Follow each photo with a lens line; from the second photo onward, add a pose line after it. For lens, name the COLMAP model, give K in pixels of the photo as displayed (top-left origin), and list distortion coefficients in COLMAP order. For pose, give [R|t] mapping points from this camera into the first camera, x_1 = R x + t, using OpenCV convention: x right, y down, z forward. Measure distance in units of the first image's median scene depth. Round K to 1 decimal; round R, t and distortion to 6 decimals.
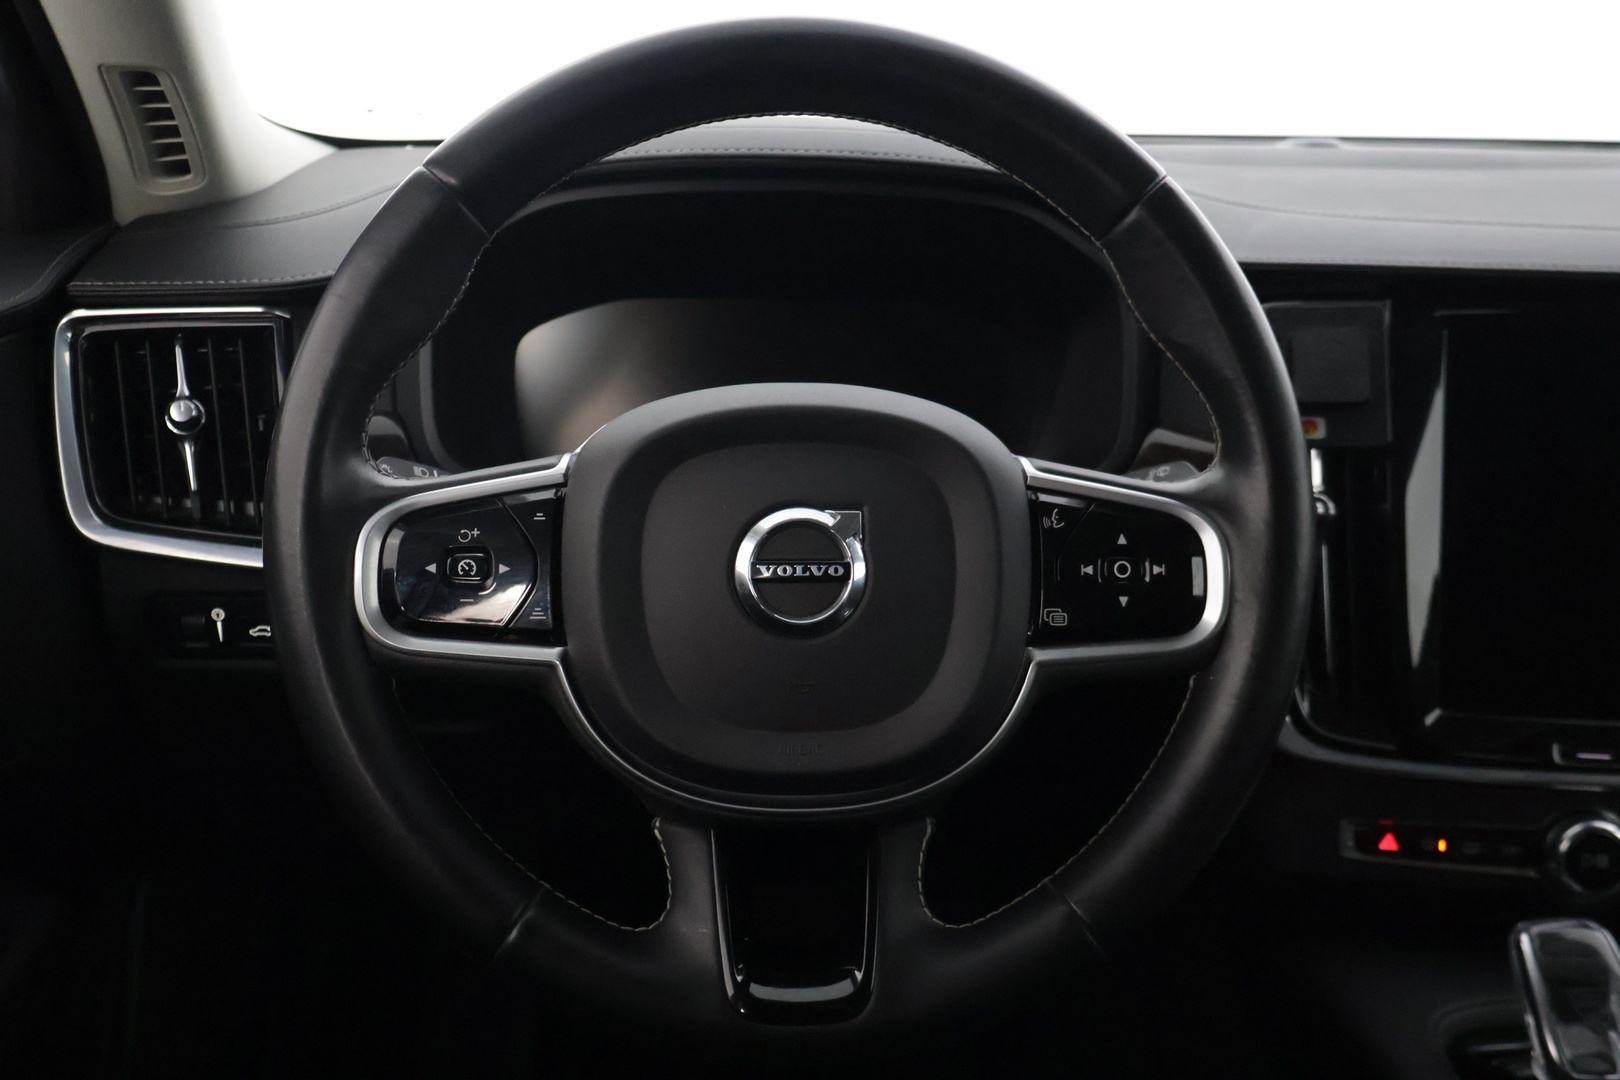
lens RADIAL K [[1611.8, 0, 811.1], [0, 1611.8, 531.6], [0, 0, 1]] dist [0.020545, 0.006888]
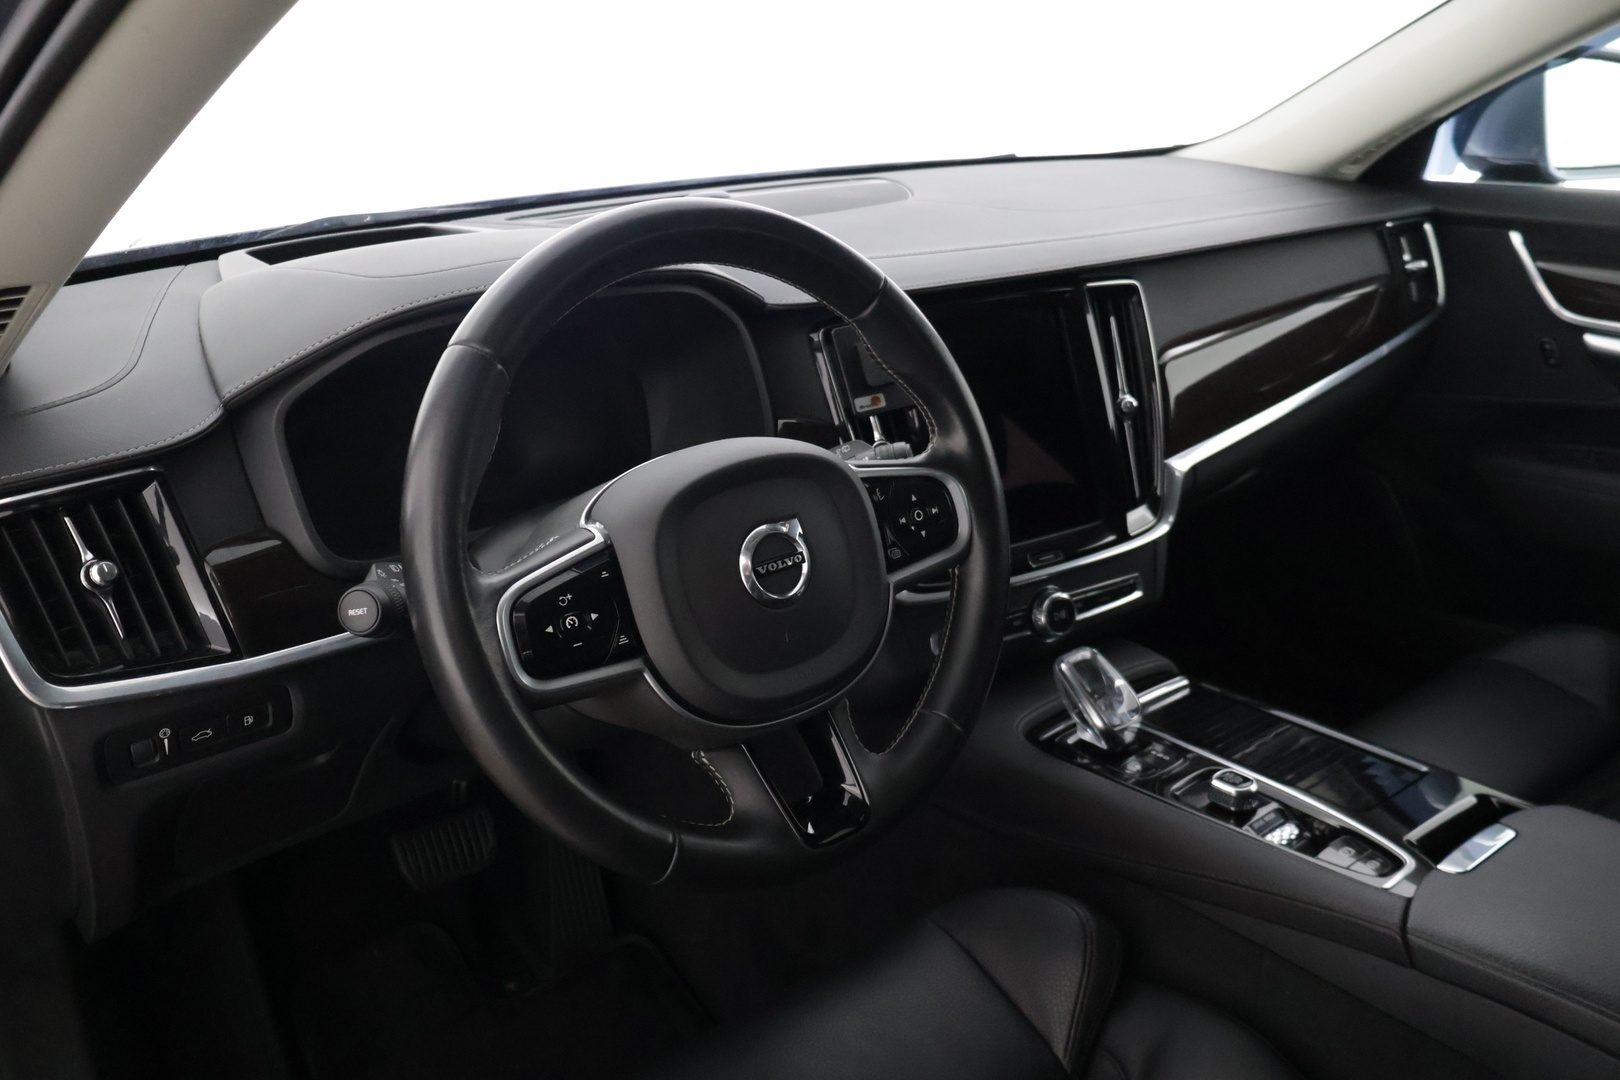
lens RADIAL K [[1358.6, 0, 810.0], [0, 1358.6, 540.0], [0, 0, 1]] dist [-0.001322, -0.004457]
pose [[0.811127, -0.242611, 0.532177, -0.635299], [0.207319, 0.970091, 0.126261, -0.148649], [-0.546893, 0.007917, 0.837165, -0.106027]]
